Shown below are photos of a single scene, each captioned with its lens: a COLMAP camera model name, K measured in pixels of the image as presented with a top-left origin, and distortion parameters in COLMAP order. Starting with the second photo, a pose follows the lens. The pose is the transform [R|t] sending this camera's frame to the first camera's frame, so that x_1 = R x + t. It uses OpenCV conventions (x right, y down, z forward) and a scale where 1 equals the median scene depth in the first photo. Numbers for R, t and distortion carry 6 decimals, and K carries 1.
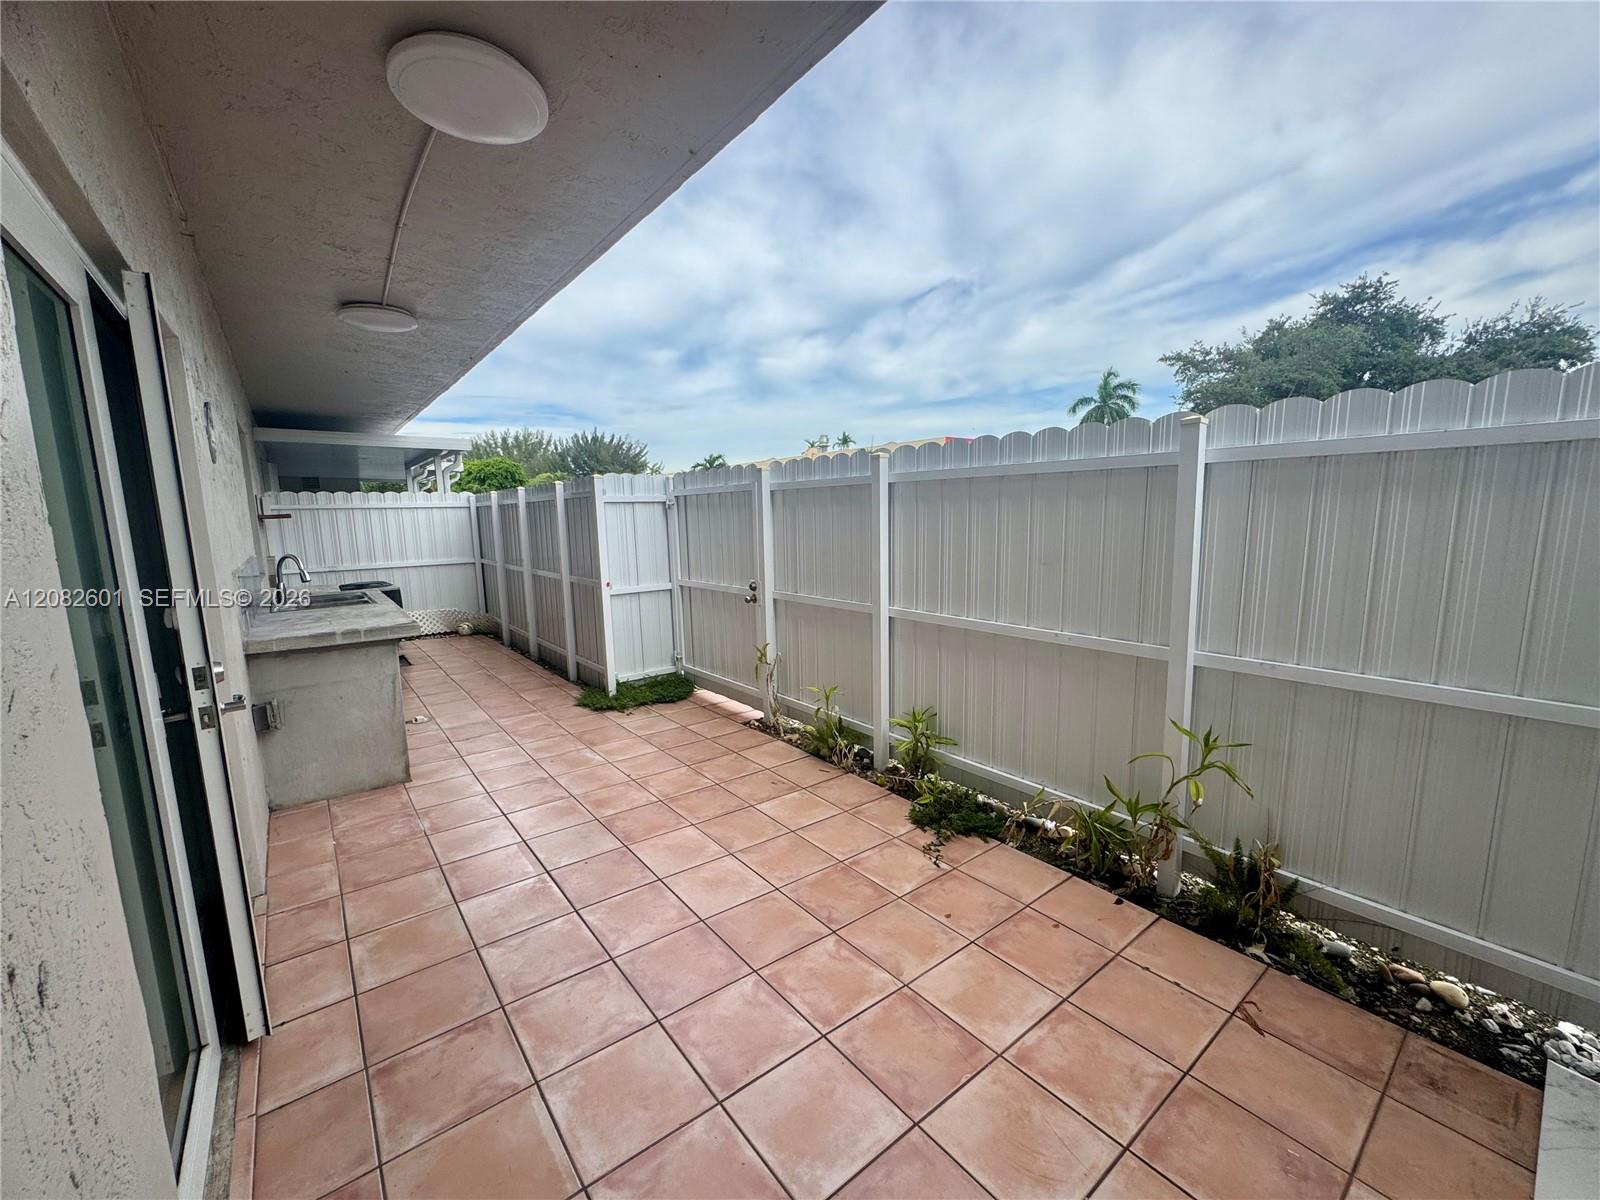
lens RADIAL K [[639.7, 0, 801.2], [0, 639.7, 610.4], [0, 0, 1]] dist [-0.005088, 0.000352]
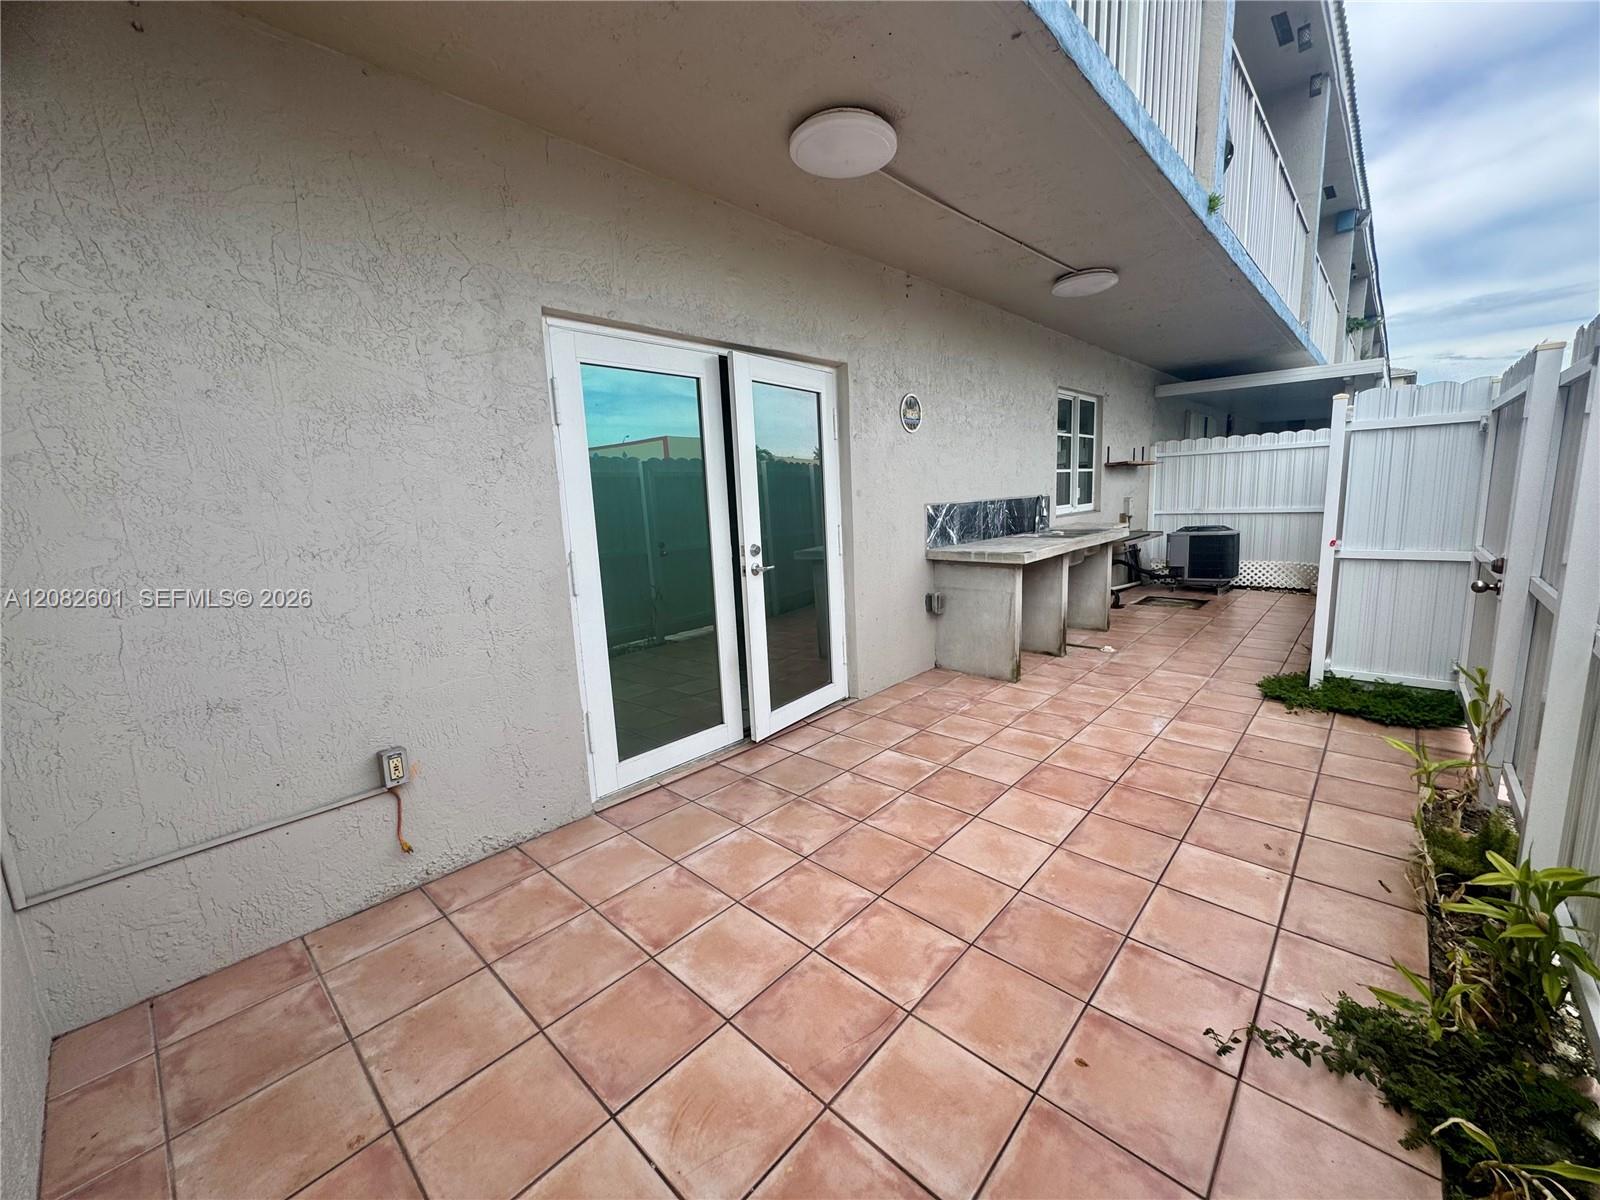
lens RADIAL K [[639.7, 0, 797.2], [0, 639.7, 599.8], [0, 0, 1]] dist [-0.005088, 0.000352]
pose [[0.153921, 0.175589, -0.972356, 0.520274], [-0.109600, 0.981045, 0.159809, -0.040405], [0.981986, 0.081972, 0.170248, 0.399990]]
